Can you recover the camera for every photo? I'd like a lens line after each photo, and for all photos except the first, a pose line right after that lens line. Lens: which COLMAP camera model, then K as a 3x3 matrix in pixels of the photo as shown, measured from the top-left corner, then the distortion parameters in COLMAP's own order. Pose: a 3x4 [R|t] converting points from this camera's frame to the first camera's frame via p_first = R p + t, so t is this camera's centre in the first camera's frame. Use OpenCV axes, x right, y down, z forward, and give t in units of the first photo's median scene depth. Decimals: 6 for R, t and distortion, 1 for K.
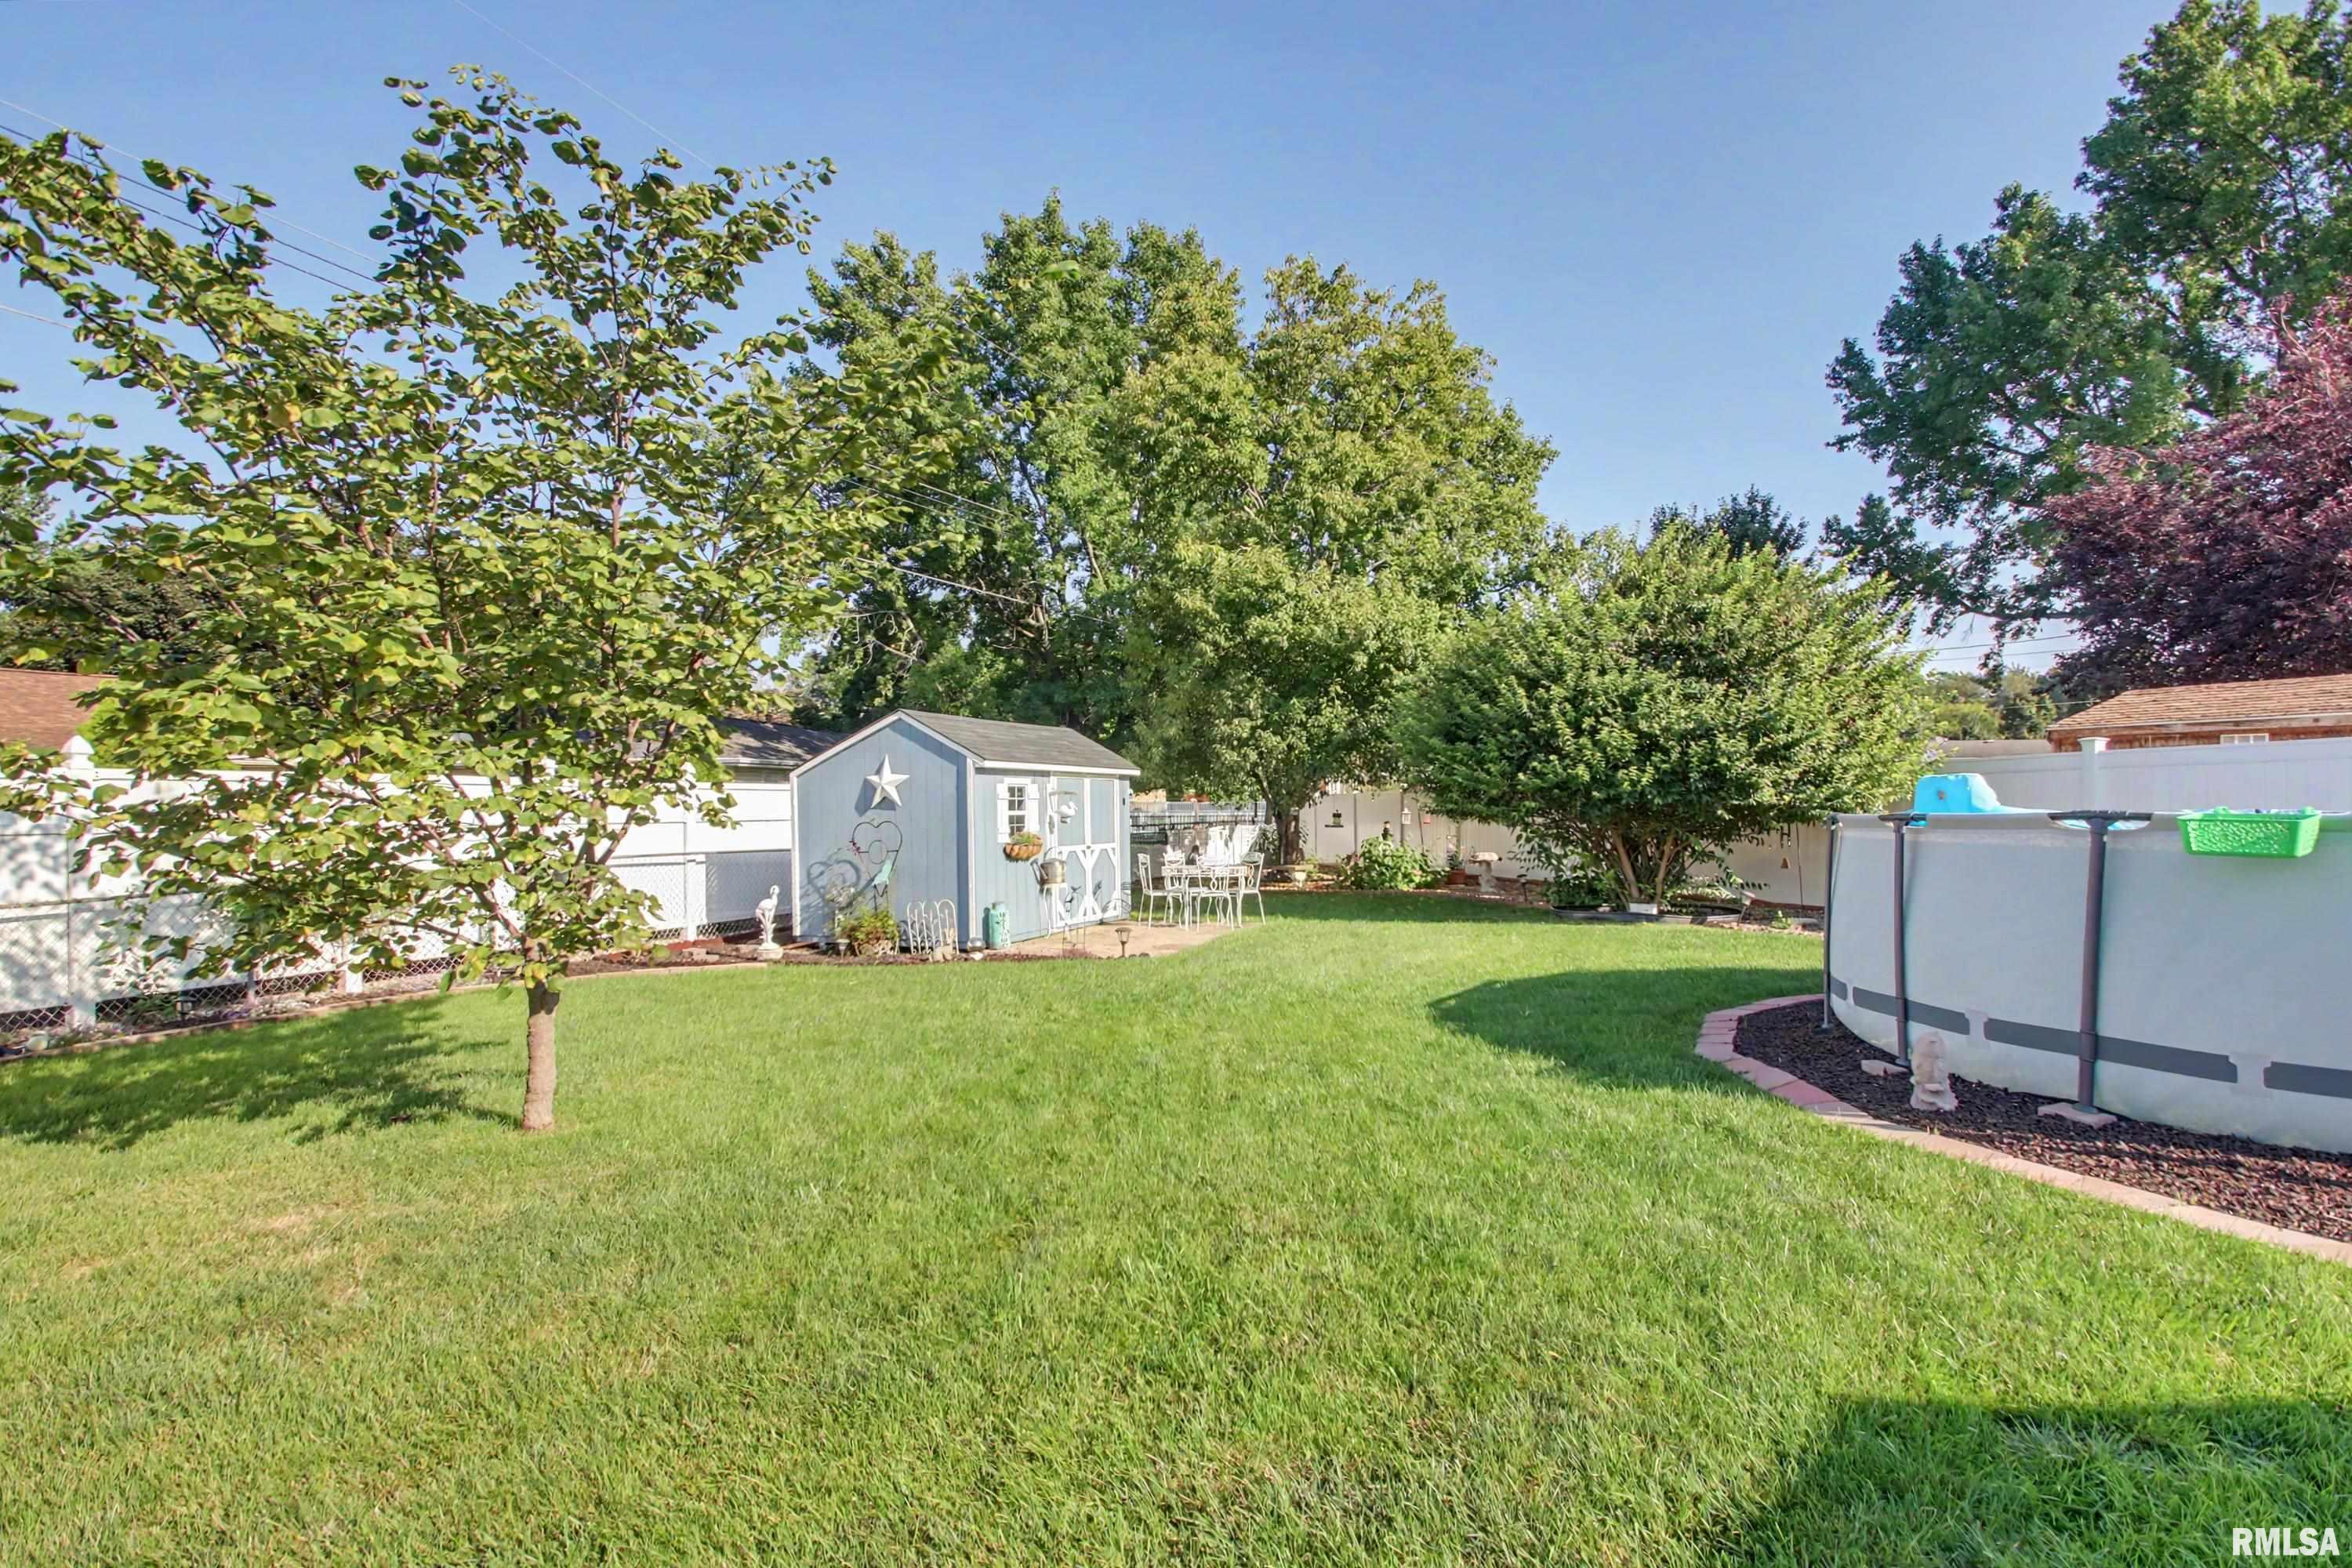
lens RADIAL K [[1101.7, 0, 1169.0], [0, 1101.7, 819.7], [0, 0, 1]] dist [0.057946, -0.027972]
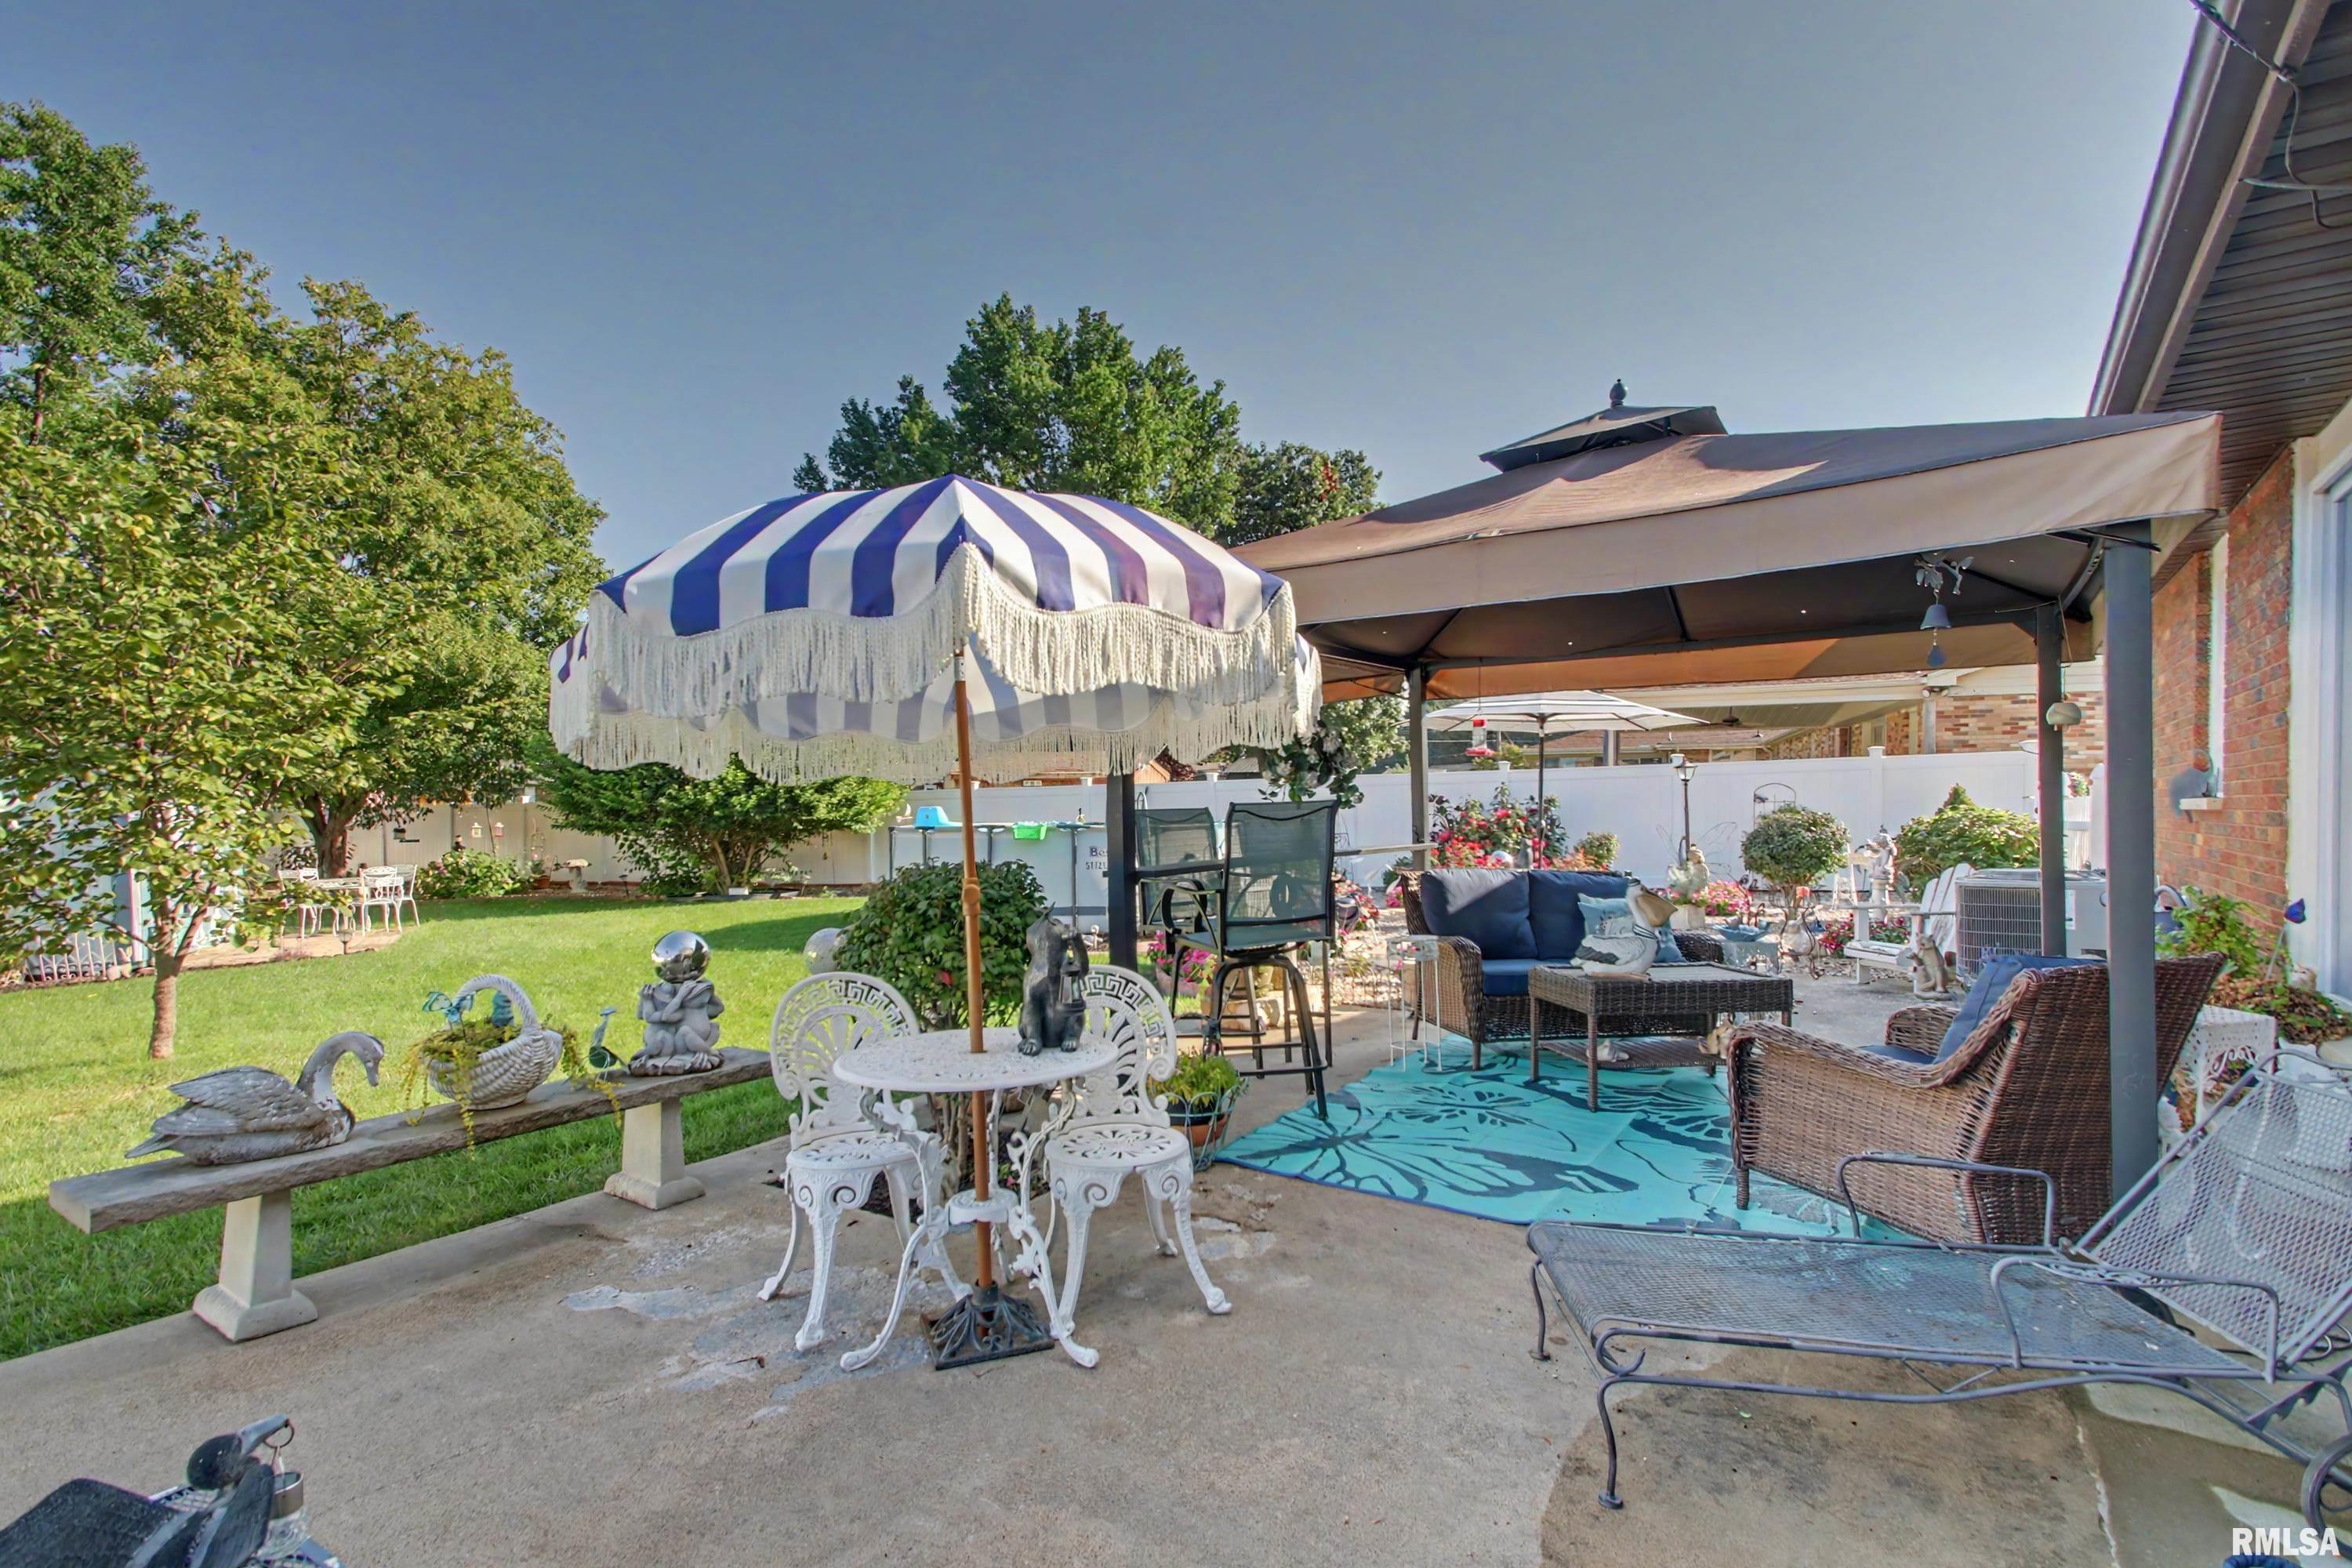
lens RADIAL K [[1101.7, 0, 1169.0], [0, 1101.7, 819.7], [0, 0, 1]] dist [0.057946, -0.027972]
pose [[0.640456, -0.012131, 0.767899, -0.210241], [0.017244, 0.999850, 0.001413, -0.003725], [-0.767802, 0.012337, 0.640569, -0.230751]]
